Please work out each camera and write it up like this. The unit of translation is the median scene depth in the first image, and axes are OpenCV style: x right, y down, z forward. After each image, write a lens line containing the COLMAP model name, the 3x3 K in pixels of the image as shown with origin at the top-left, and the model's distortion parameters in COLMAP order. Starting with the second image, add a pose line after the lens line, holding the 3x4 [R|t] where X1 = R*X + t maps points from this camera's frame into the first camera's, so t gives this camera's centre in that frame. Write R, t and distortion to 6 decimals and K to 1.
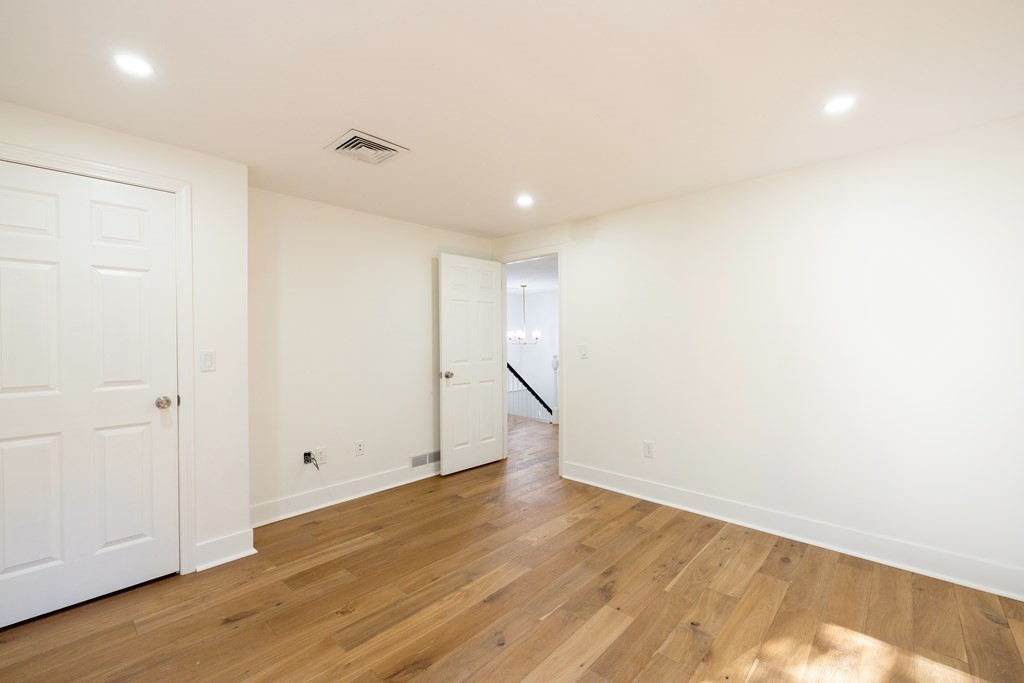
lens RADIAL K [[427.5, 0, 506.1], [0, 427.5, 341.7], [0, 0, 1]] dist [-0.000997, 0.000432]
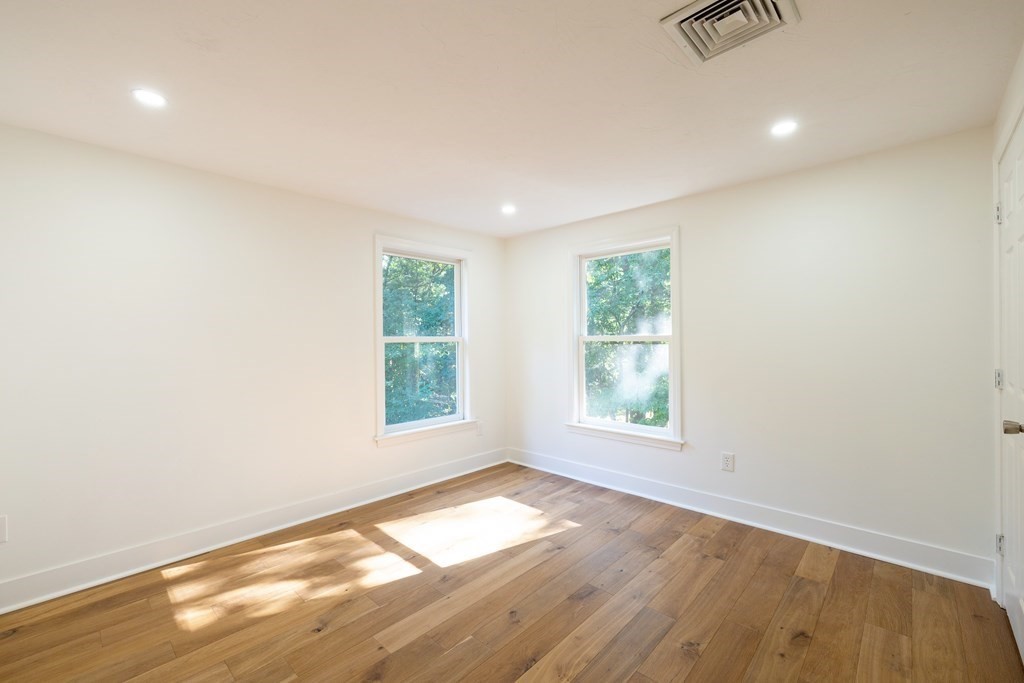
lens RADIAL K [[427.5, 0, 506.1], [0, 427.5, 341.7], [0, 0, 1]] dist [-0.000997, 0.000432]
pose [[-0.999875, 0.015779, 0.001215, -0.007128], [0.015787, 0.999848, 0.007365, -0.008436], [-0.001099, 0.007383, -0.999972, 1.945952]]
